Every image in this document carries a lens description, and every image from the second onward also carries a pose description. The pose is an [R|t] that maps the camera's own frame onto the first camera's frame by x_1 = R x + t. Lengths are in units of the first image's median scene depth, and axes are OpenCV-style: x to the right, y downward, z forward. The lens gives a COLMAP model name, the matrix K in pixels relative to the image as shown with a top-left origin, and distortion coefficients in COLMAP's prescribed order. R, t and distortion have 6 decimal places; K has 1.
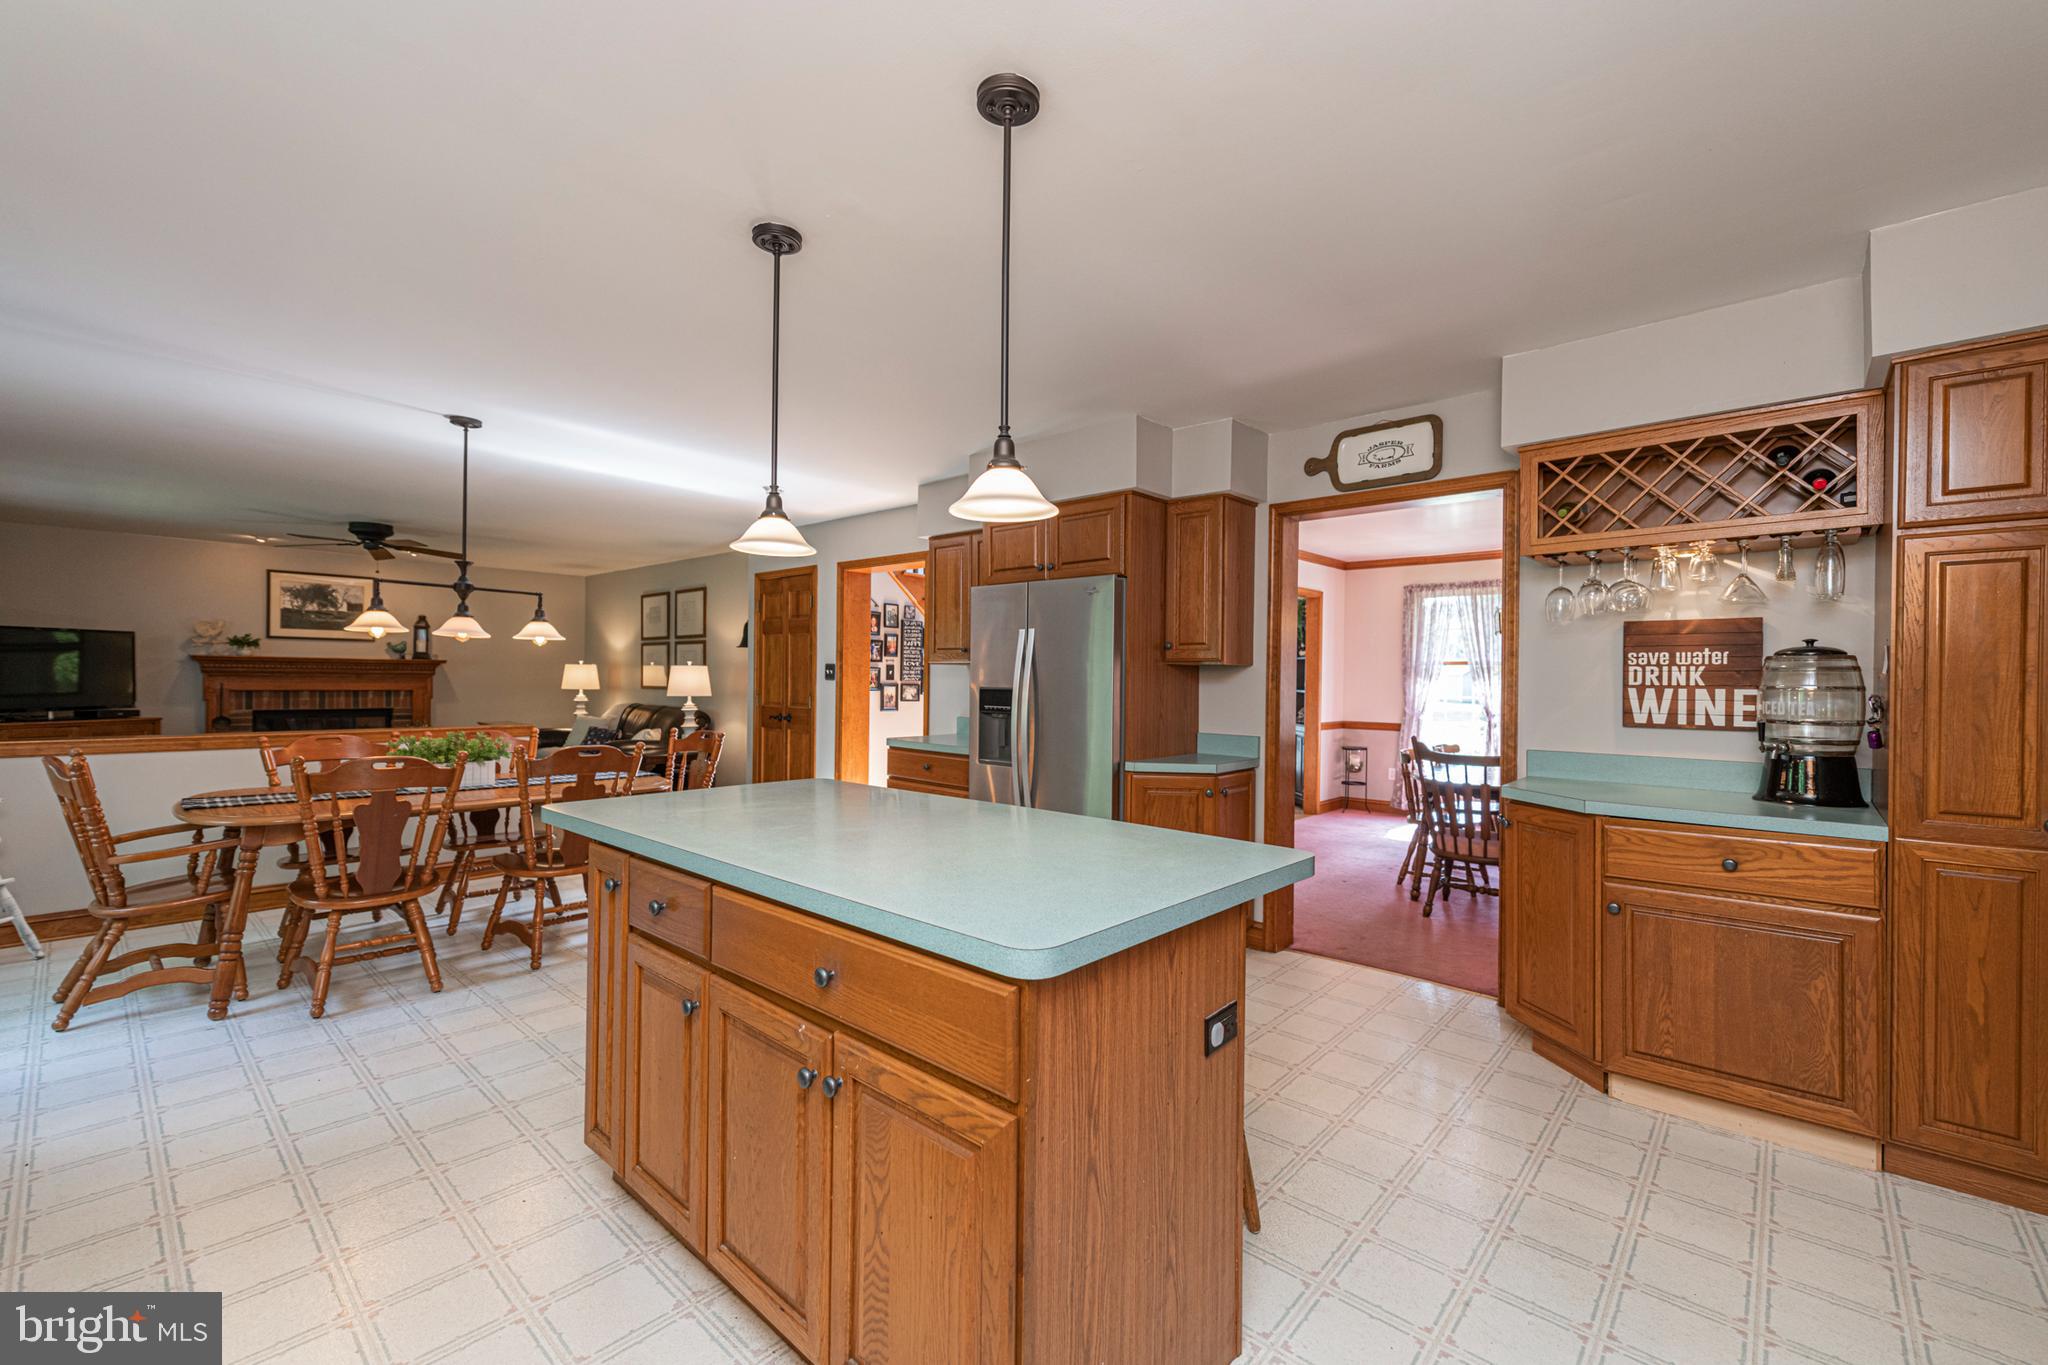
lens RADIAL K [[883.7, 0, 1035.8], [0, 883.7, 680.3], [0, 0, 1]] dist [0.015910, 0.000140]
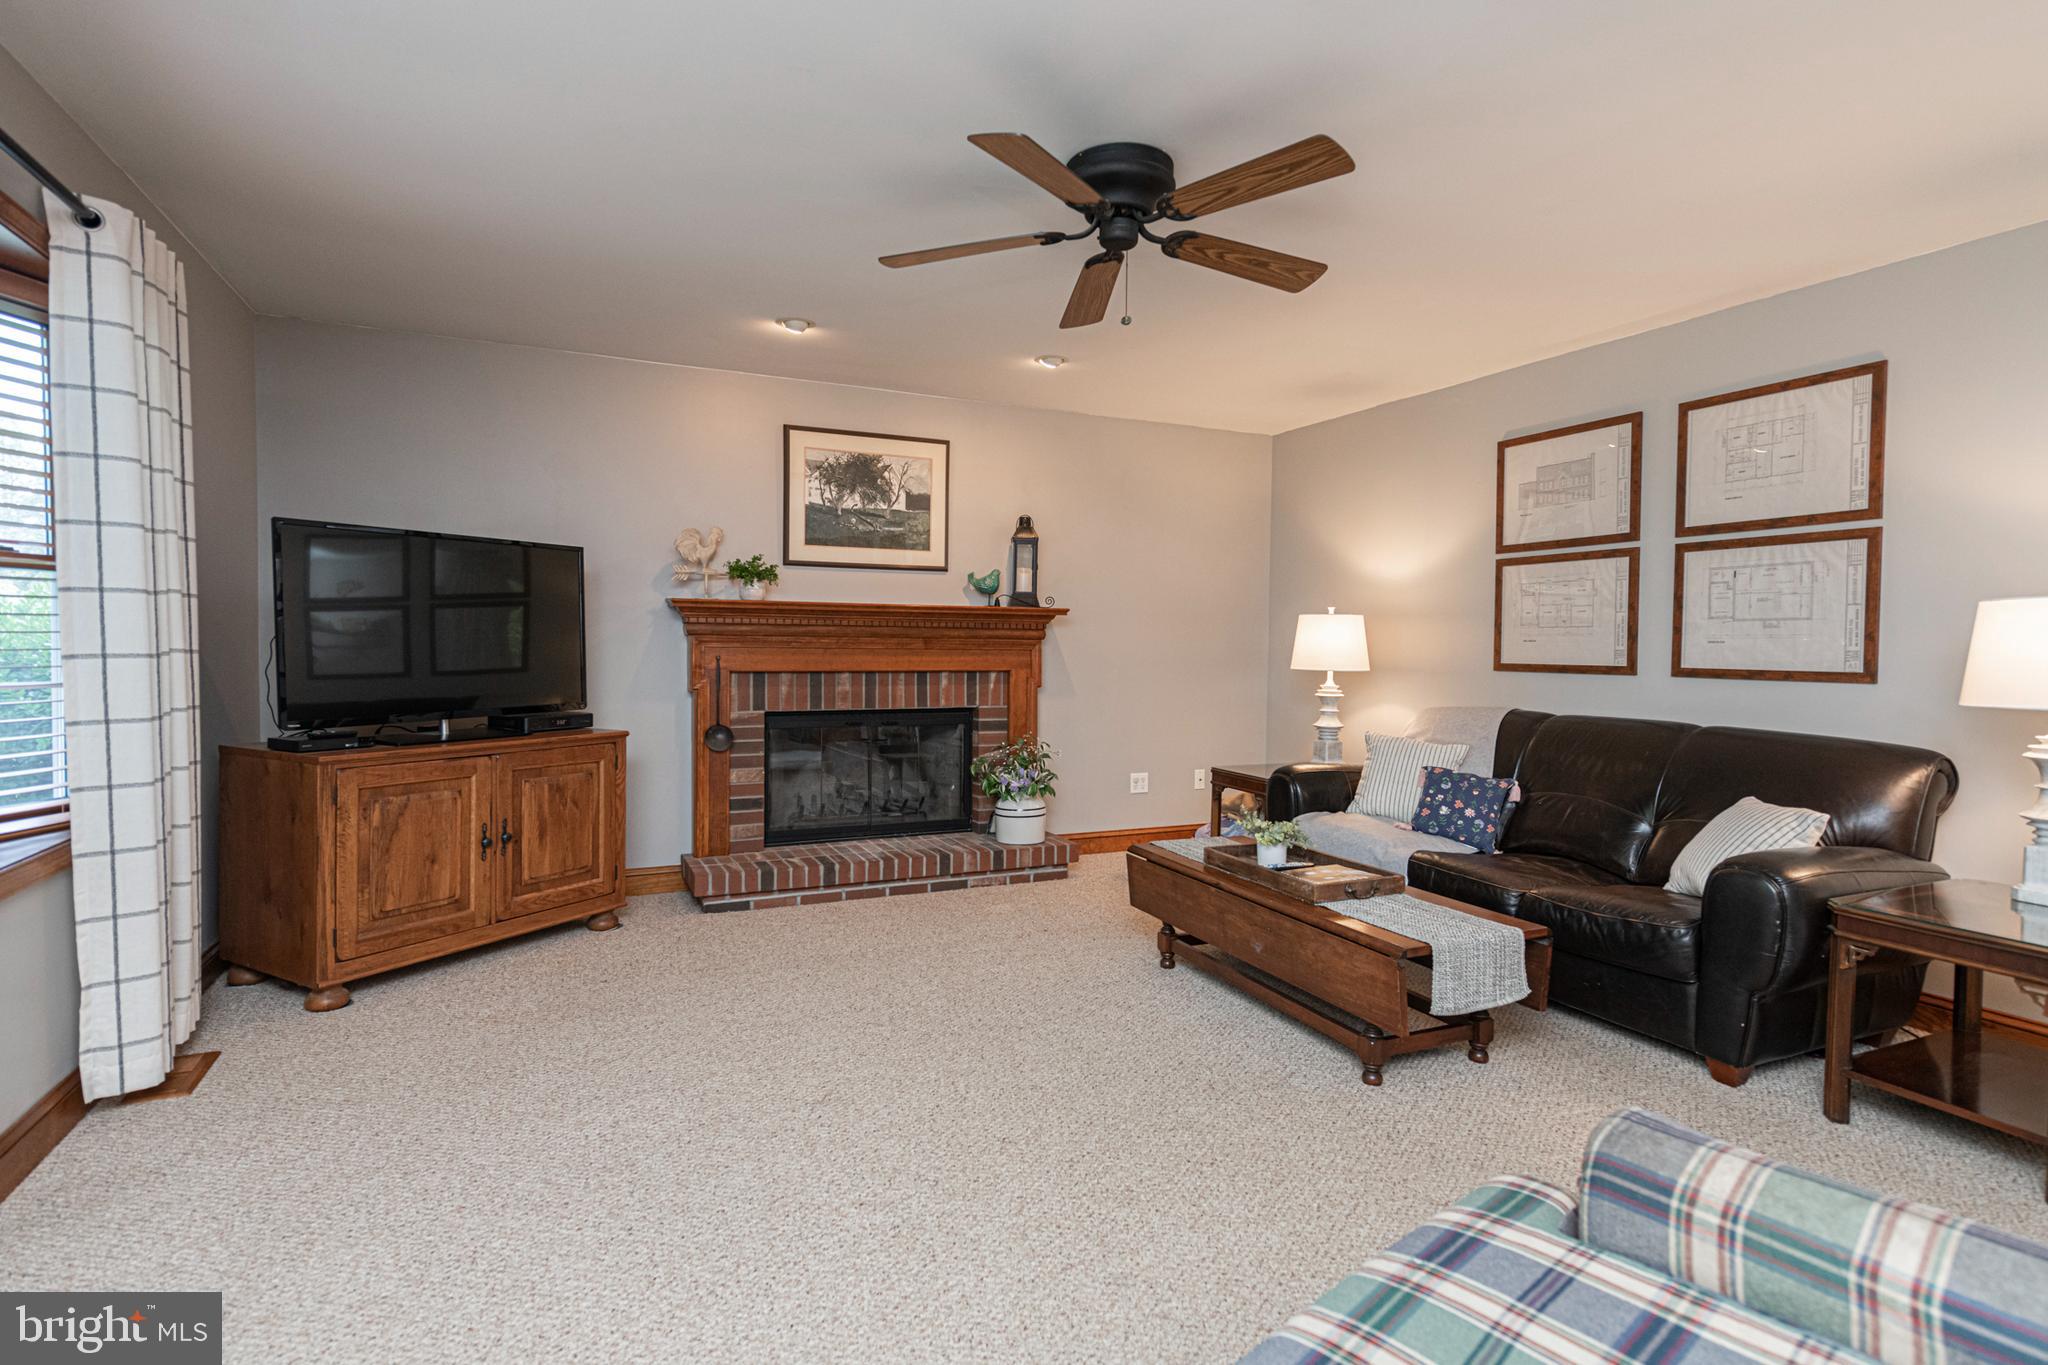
lens RADIAL K [[1064.2, 0, 1021.9], [0, 1064.2, 687.4], [0, 0, 1]] dist [-0.002652, 0.000151]
pose [[0.900711, 0.024452, -0.433730, -0.474775], [-0.003280, 0.998769, 0.049494, -0.008752], [0.434407, -0.043157, 0.899682, 0.513179]]
